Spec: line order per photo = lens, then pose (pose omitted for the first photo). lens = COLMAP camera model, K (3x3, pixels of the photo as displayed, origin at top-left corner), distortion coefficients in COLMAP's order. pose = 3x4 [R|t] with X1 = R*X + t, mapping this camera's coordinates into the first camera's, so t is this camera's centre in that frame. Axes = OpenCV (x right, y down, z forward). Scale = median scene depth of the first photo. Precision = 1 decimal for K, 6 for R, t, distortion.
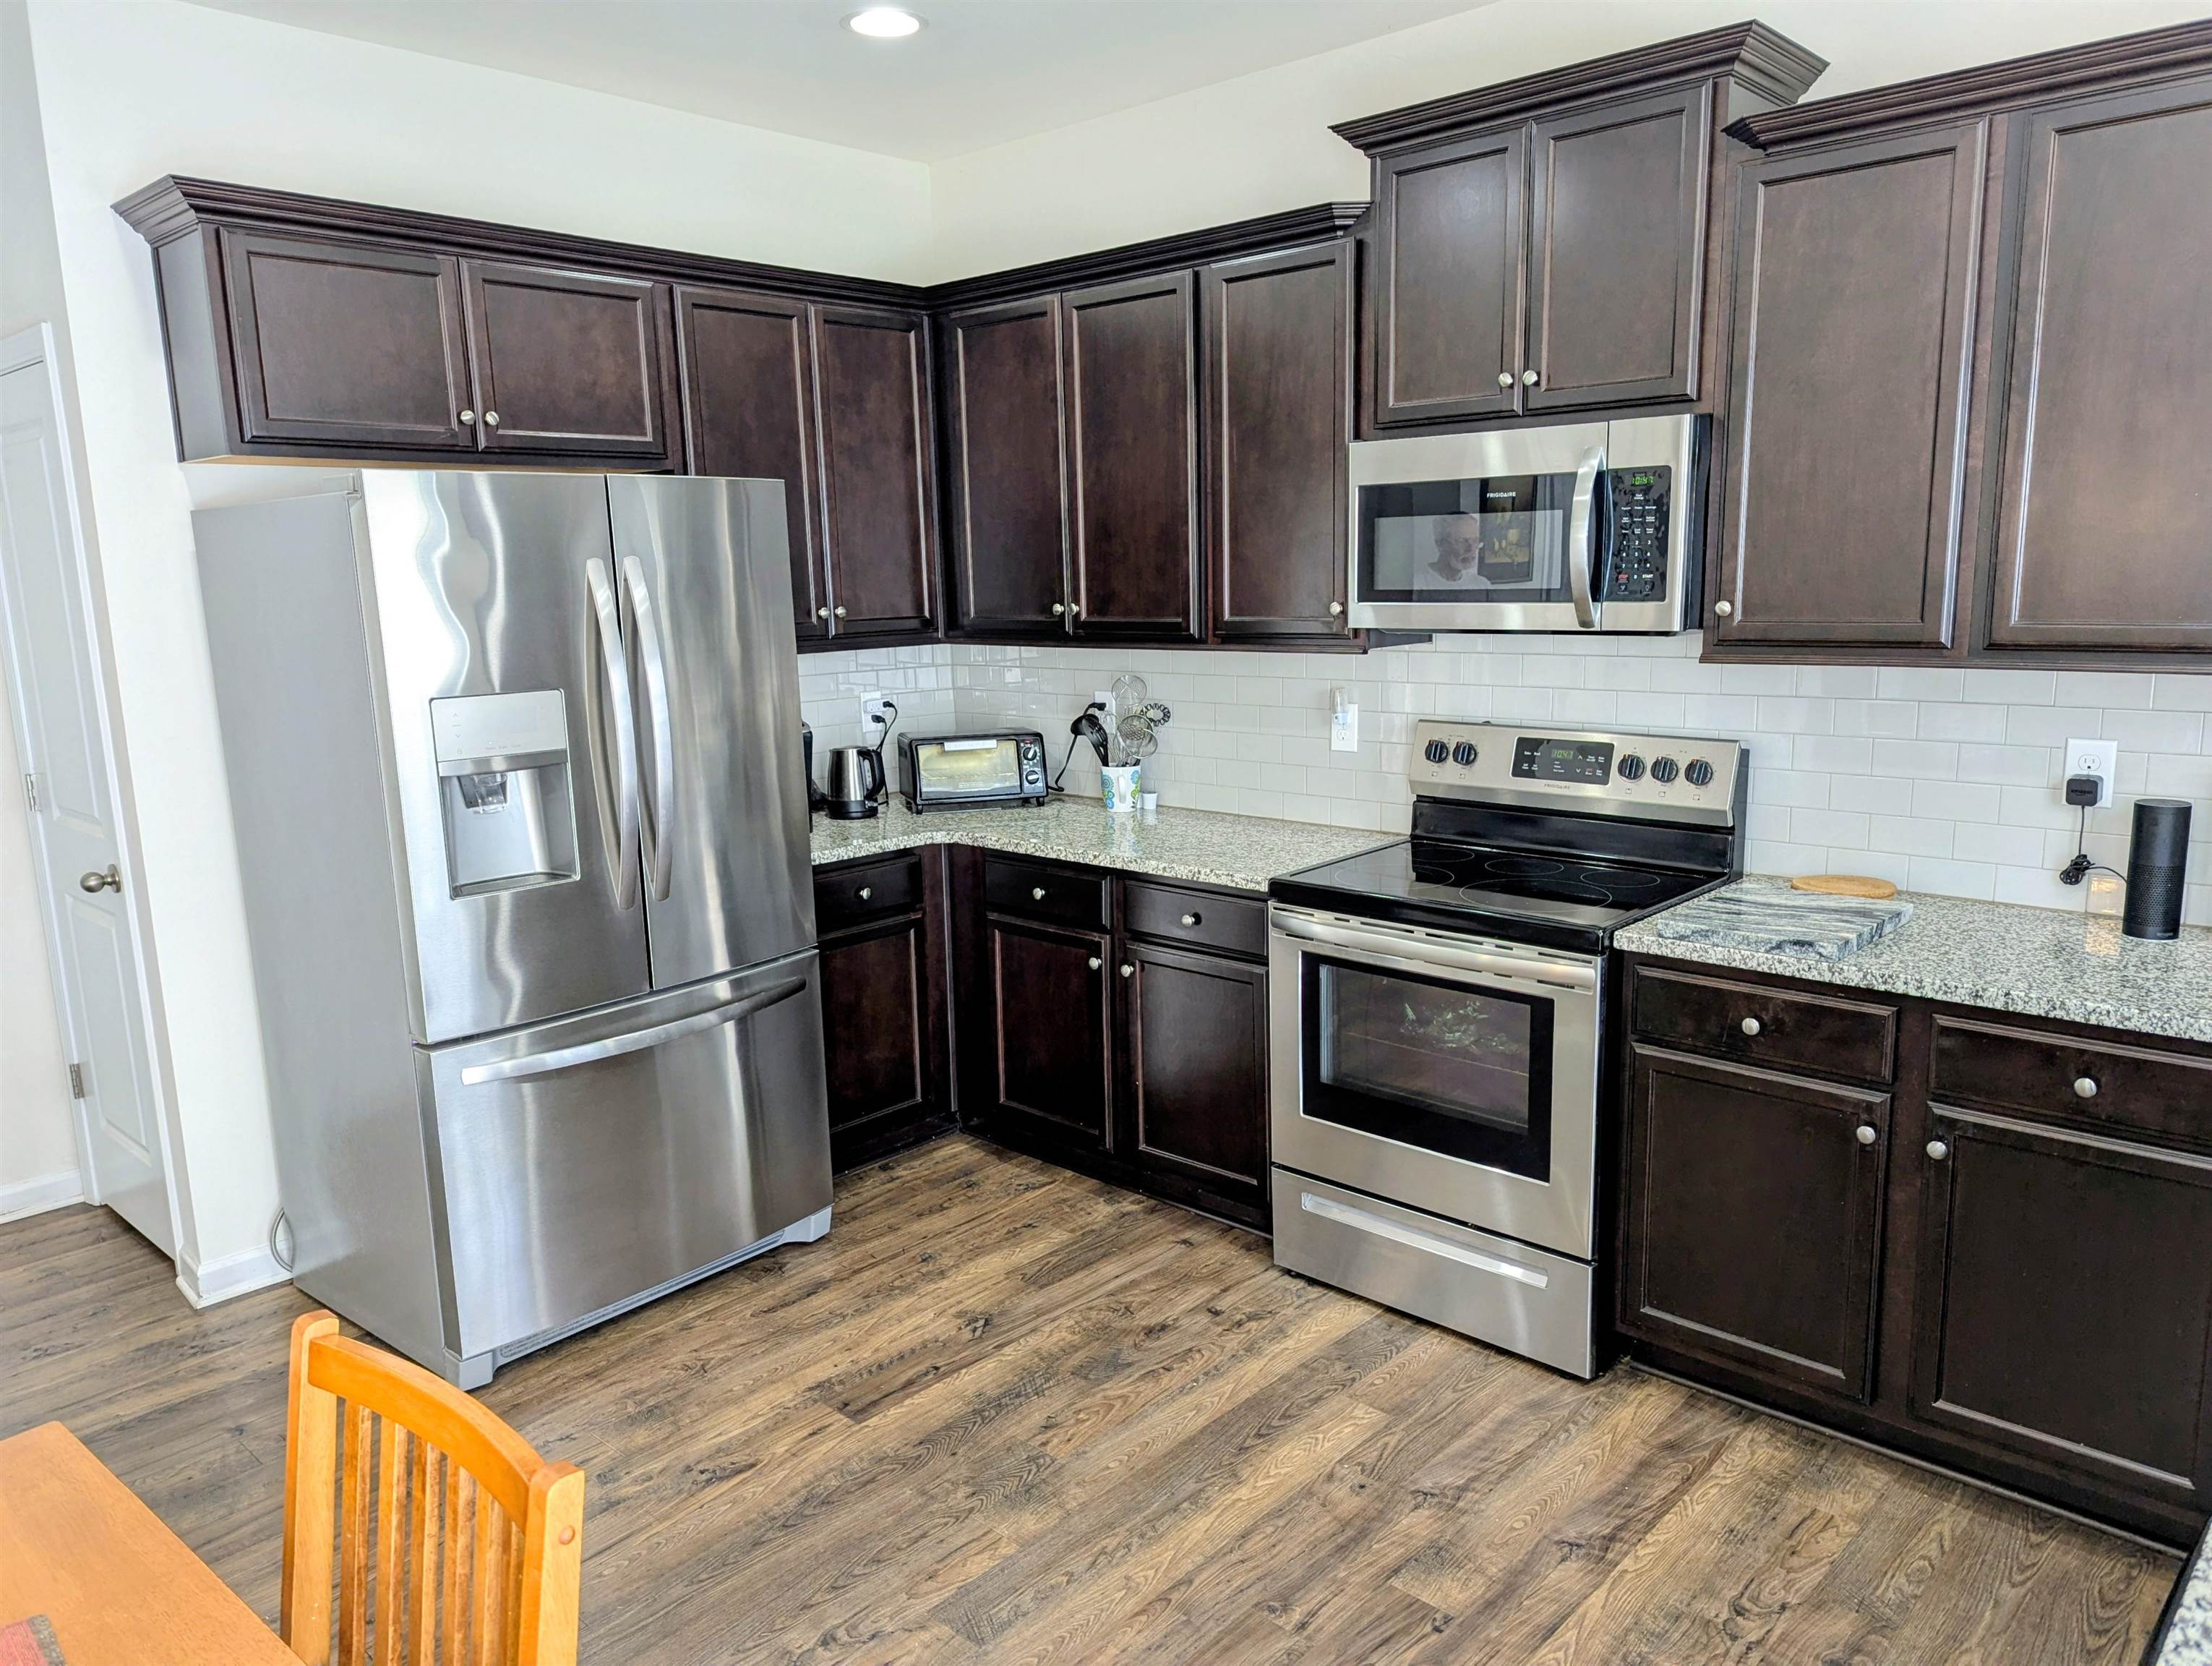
lens RADIAL K [[1575.9, 0, 1109.9], [0, 1575.9, 845.2], [0, 0, 1]] dist [0.042887, -0.010526]
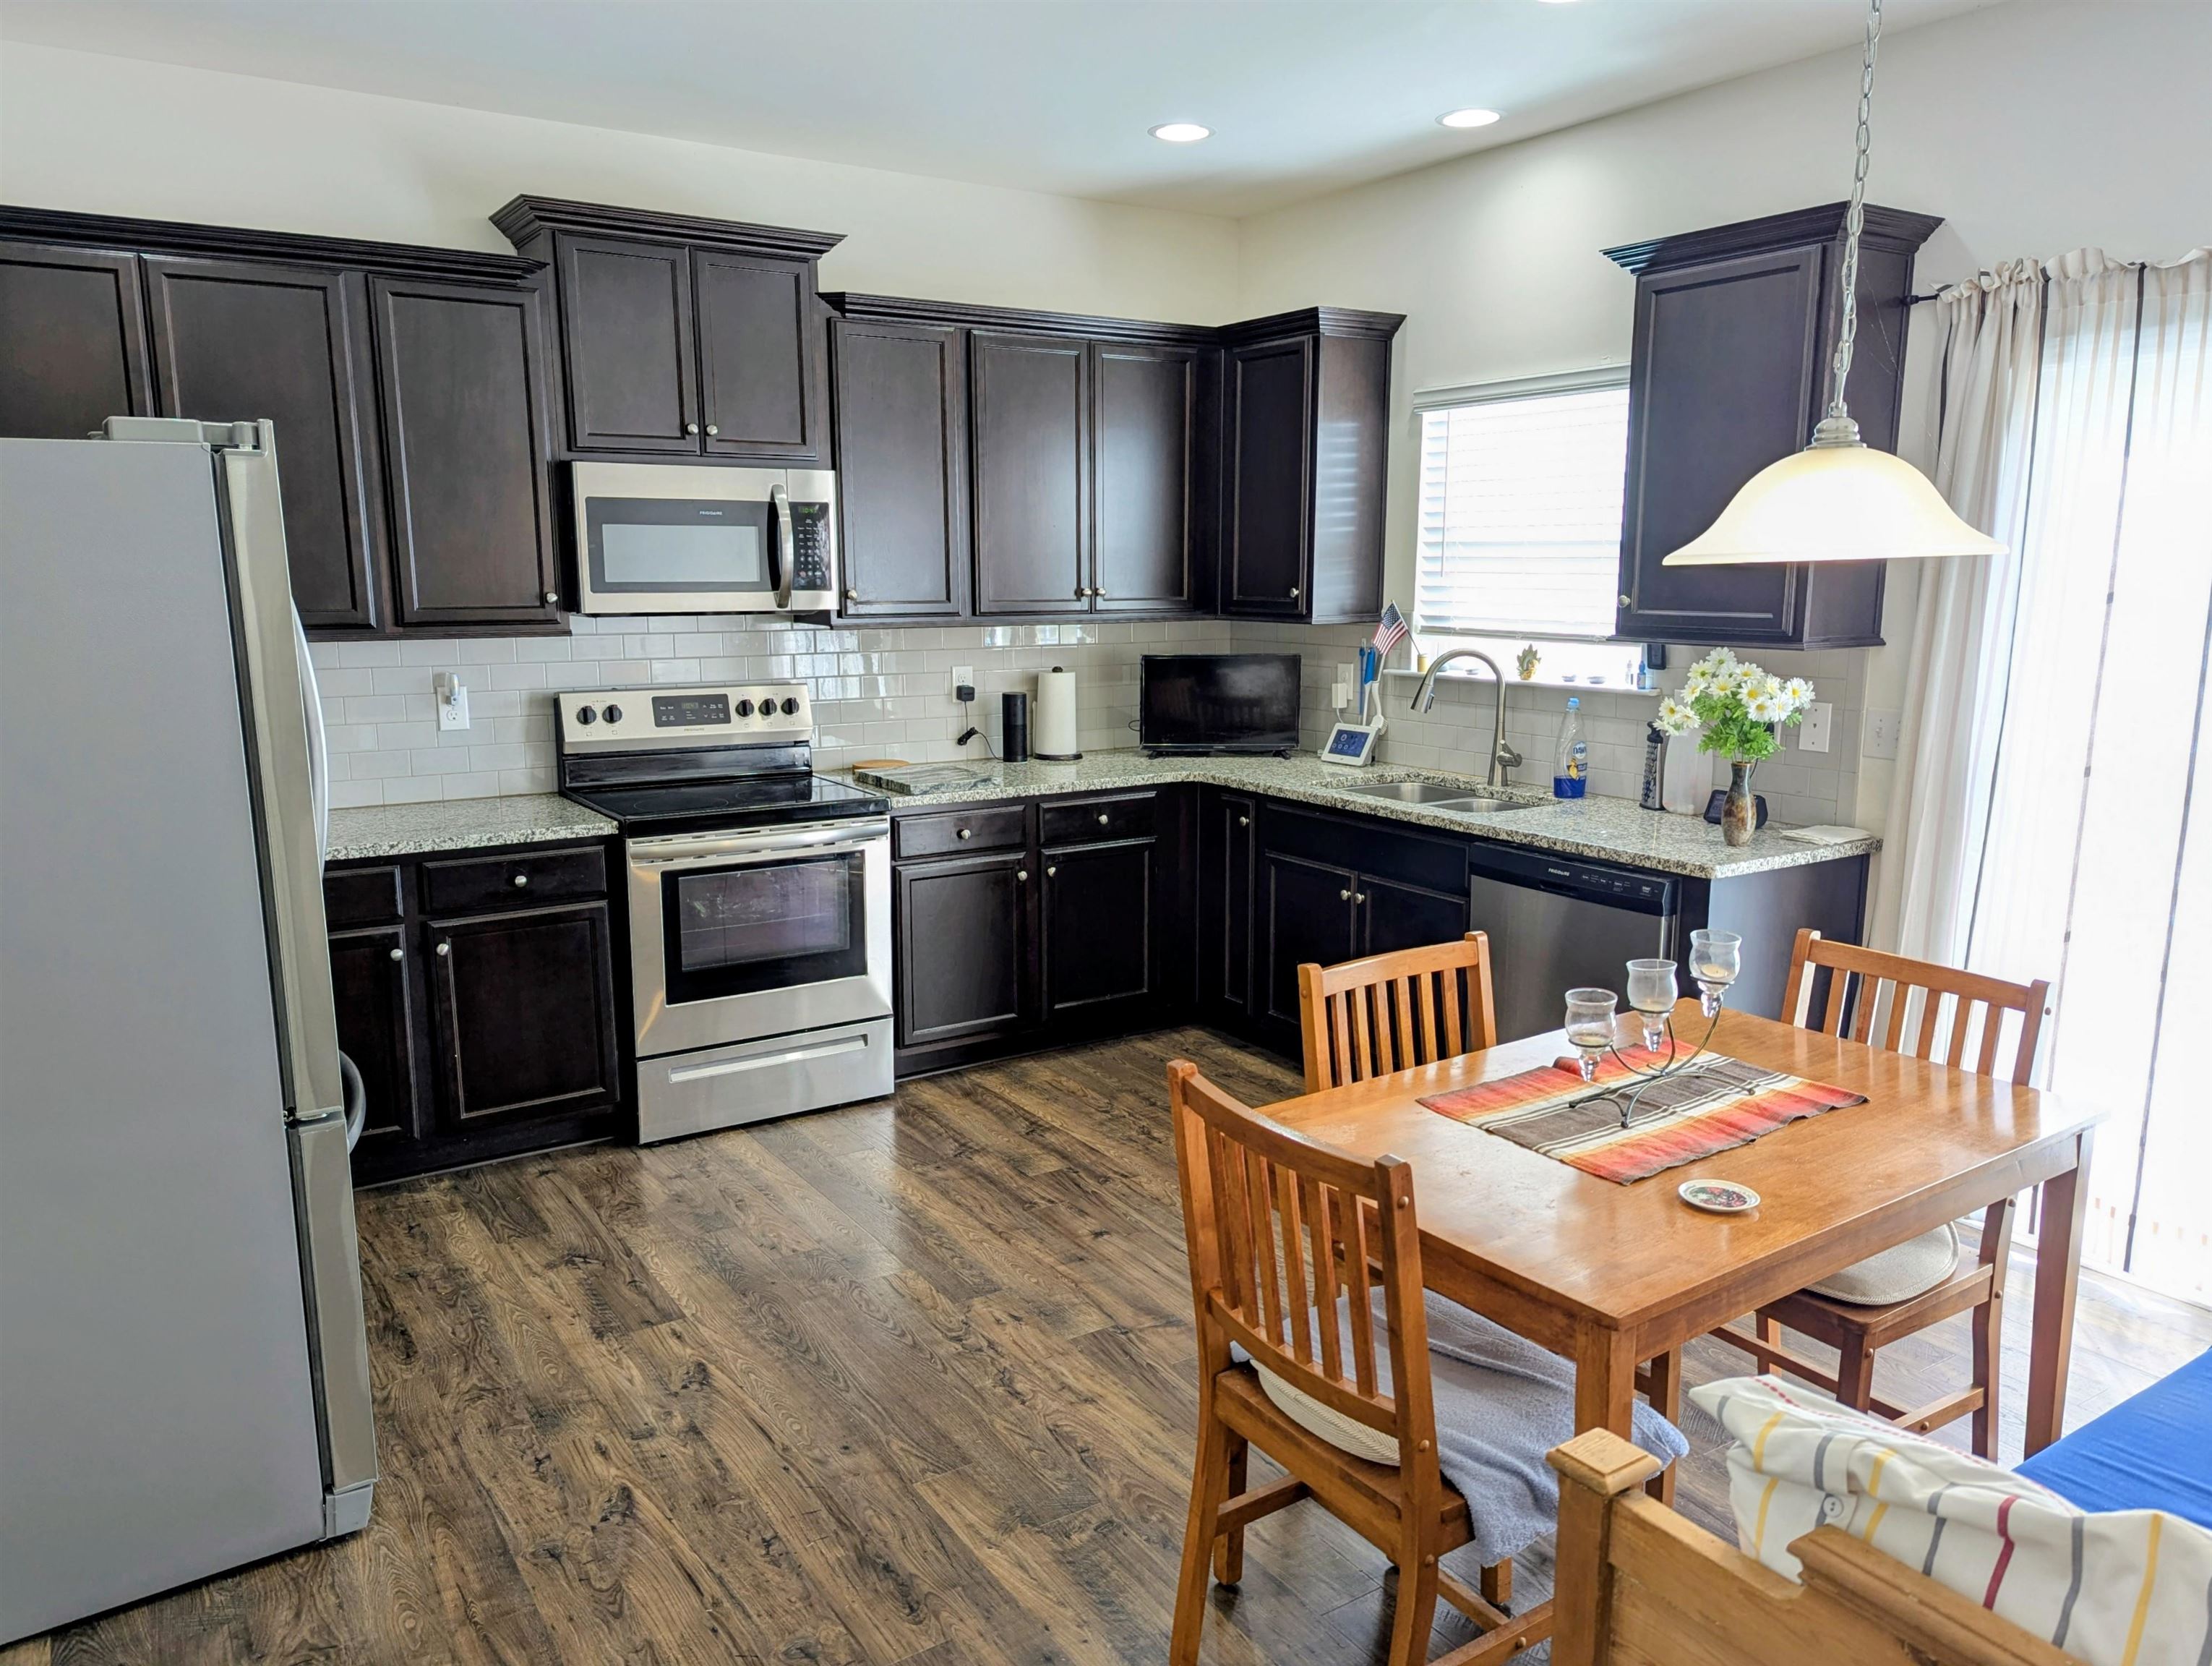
lens RADIAL K [[1575.9, 0, 1182.7], [0, 1575.9, 846.3], [0, 0, 1]] dist [0.042887, -0.010526]
pose [[0.204289, -0.155823, 0.966429, -1.084613], [0.169087, 0.978027, 0.121950, -0.038465], [-0.964197, 0.138498, 0.226148, 0.346880]]
